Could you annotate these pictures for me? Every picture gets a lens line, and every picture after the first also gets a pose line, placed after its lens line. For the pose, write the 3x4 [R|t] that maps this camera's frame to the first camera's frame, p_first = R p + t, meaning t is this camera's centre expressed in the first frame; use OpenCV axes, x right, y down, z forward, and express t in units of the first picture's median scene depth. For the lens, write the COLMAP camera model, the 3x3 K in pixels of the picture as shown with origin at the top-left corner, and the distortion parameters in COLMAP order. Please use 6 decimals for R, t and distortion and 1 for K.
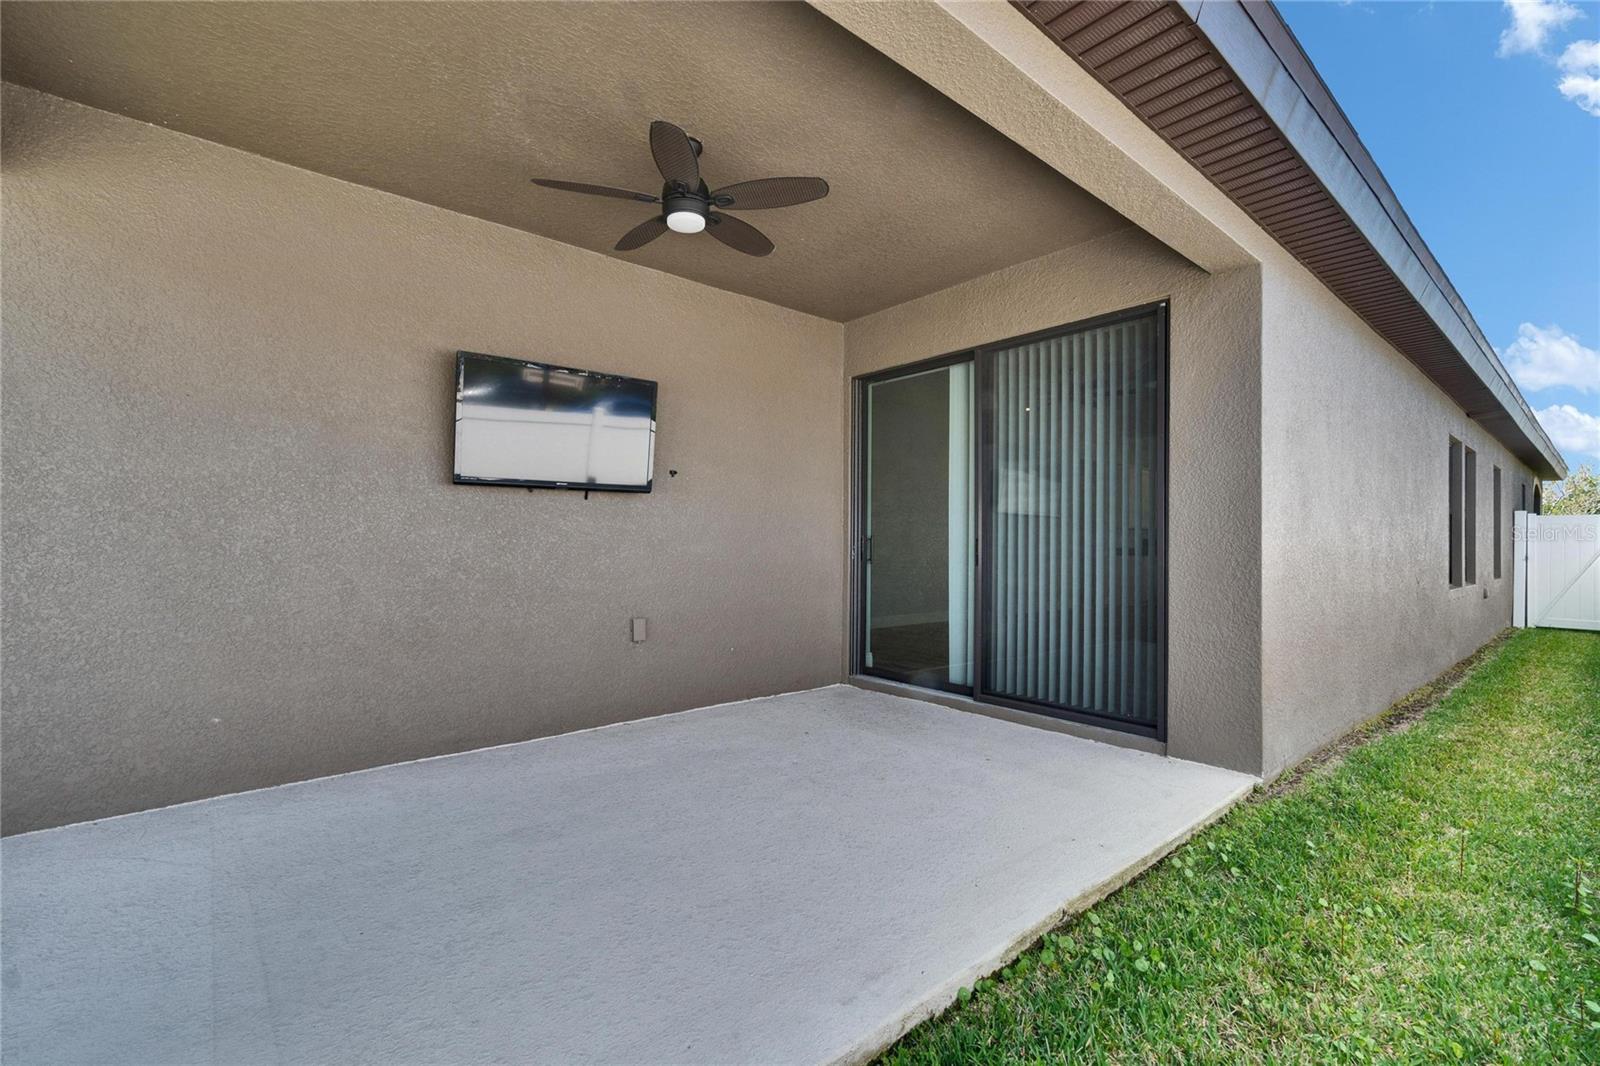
lens RADIAL K [[714.4, 0, 800.0], [0, 714.4, 533.0], [0, 0, 1]] dist [-0.005915, 0.003127]
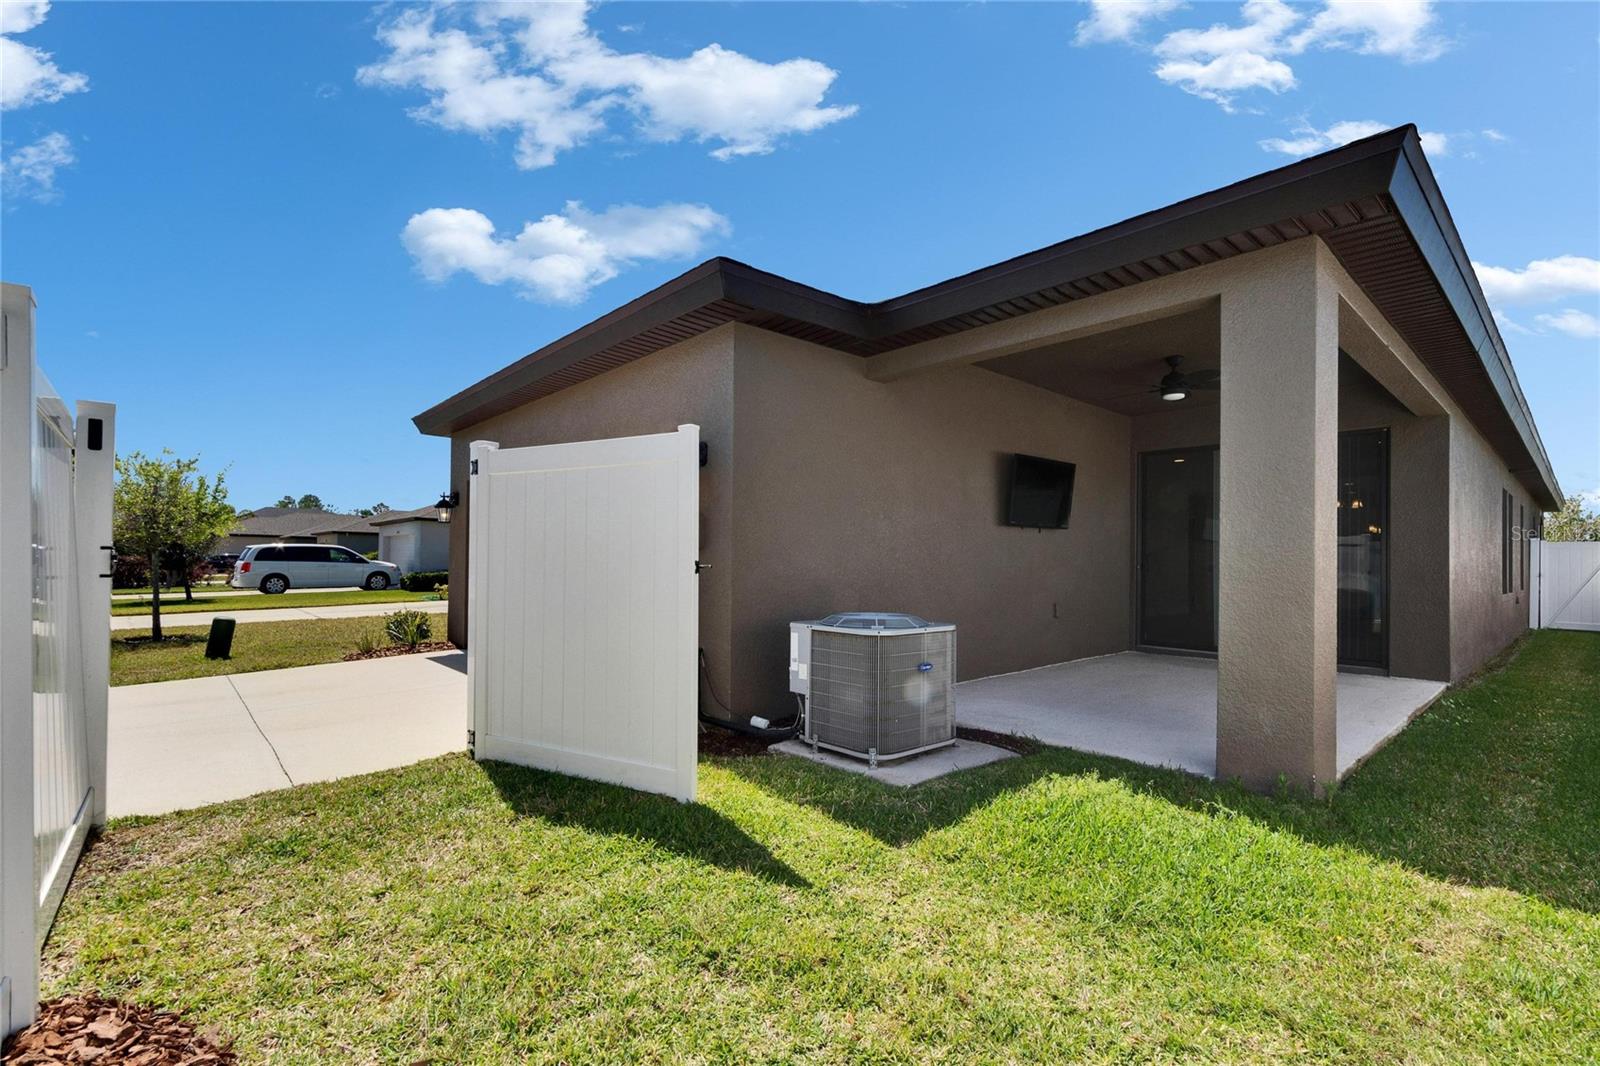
lens RADIAL K [[716.4, 0, 794.1], [0, 716.4, 554.7], [0, 0, 1]] dist [-0.002618, 0.000602]
pose [[0.999884, 0.005612, 0.014189, -0.931855], [-0.005698, 0.999965, 0.006045, -0.003879], [-0.014154, -0.006125, 0.999881, -0.730691]]
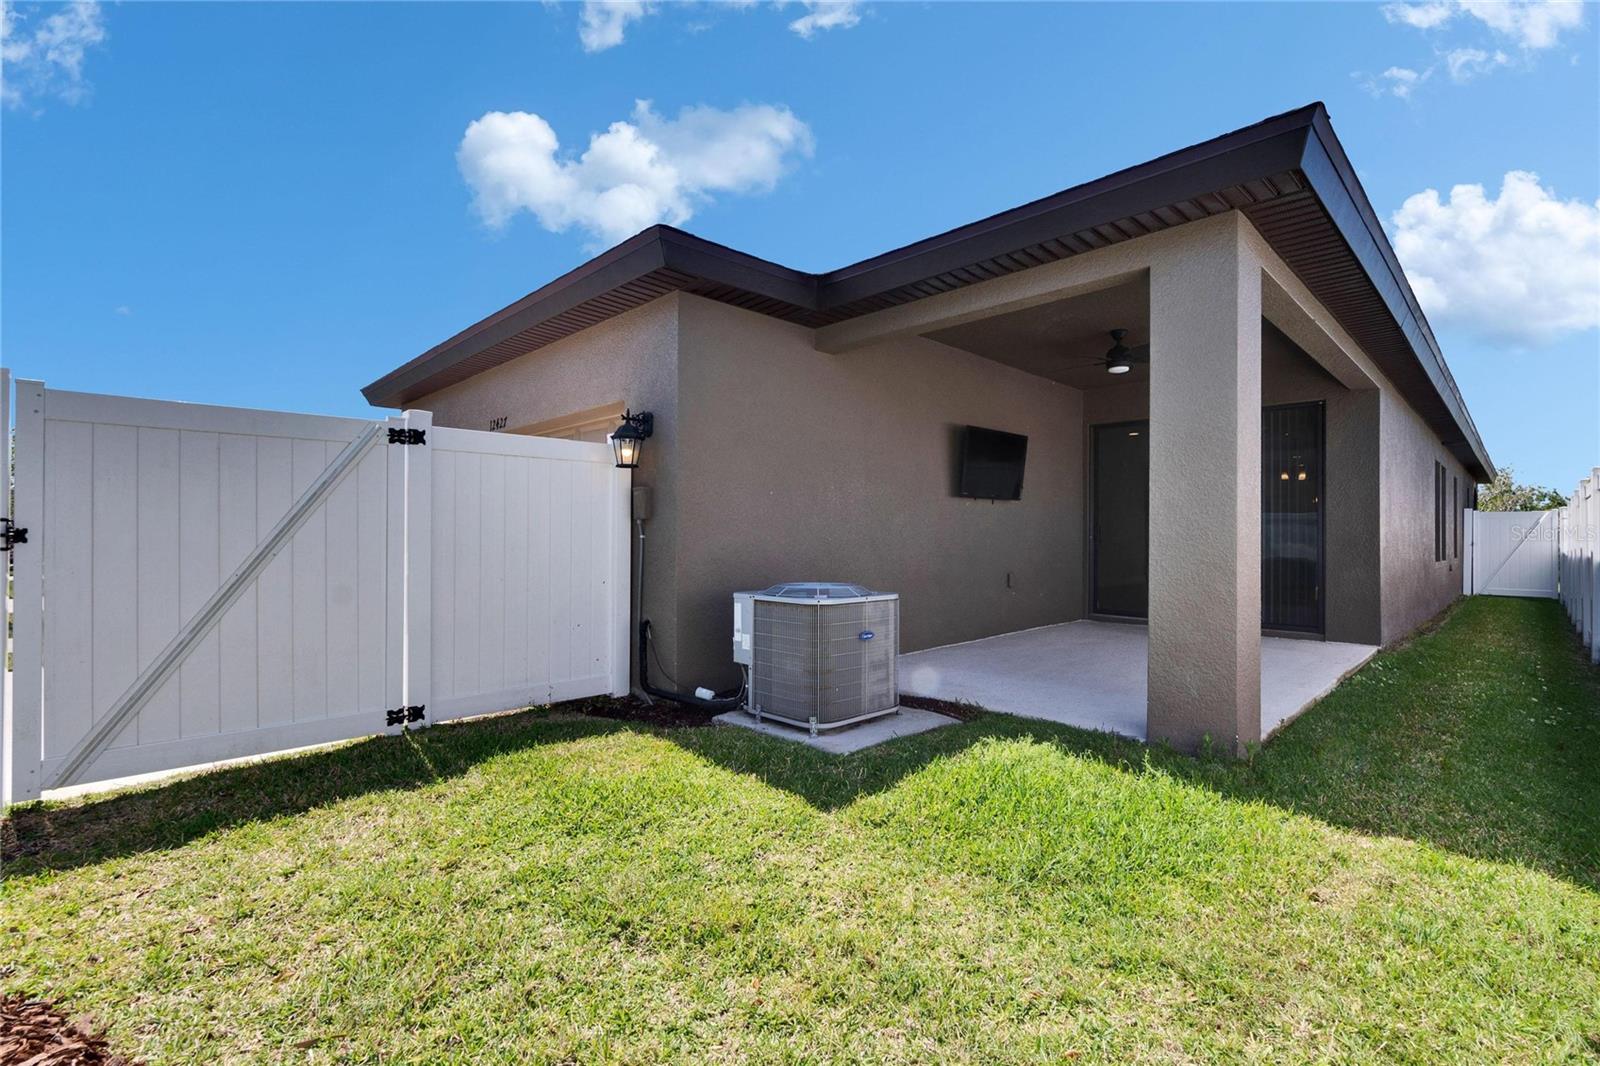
lens RADIAL K [[714.4, 0, 800.0], [0, 714.4, 533.0], [0, 0, 1]] dist [-0.005915, 0.003127]
pose [[0.998285, -0.000275, 0.058535, -0.888241], [-0.000361, 0.999941, 0.010853, 0.002651], [-0.058534, -0.010855, 0.998226, -0.728228]]
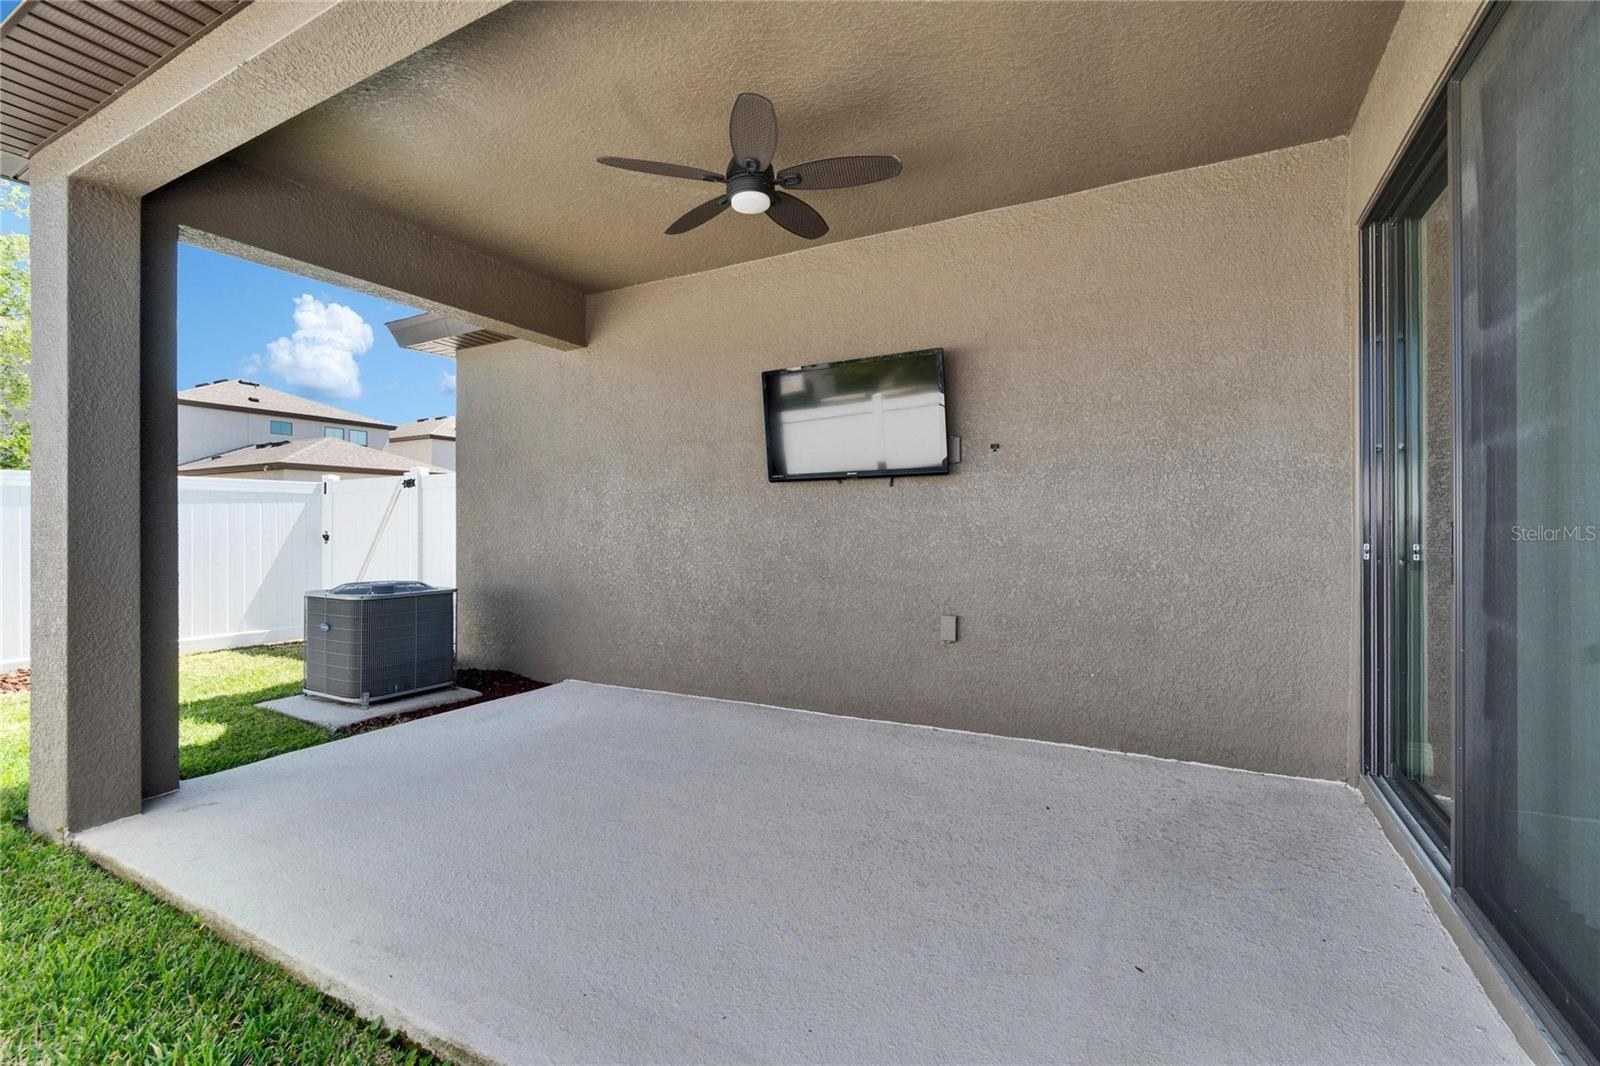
lens RADIAL K [[703.5, 0, 800.0], [0, 703.5, 533.0], [0, 0, 1]] dist [-0.000078, -0.000013]
pose [[0.352171, -0.004237, -0.935926, 0.557888], [0.010203, 0.999948, -0.000688, 0.016322], [0.935880, -0.009307, 0.352196, 0.546597]]
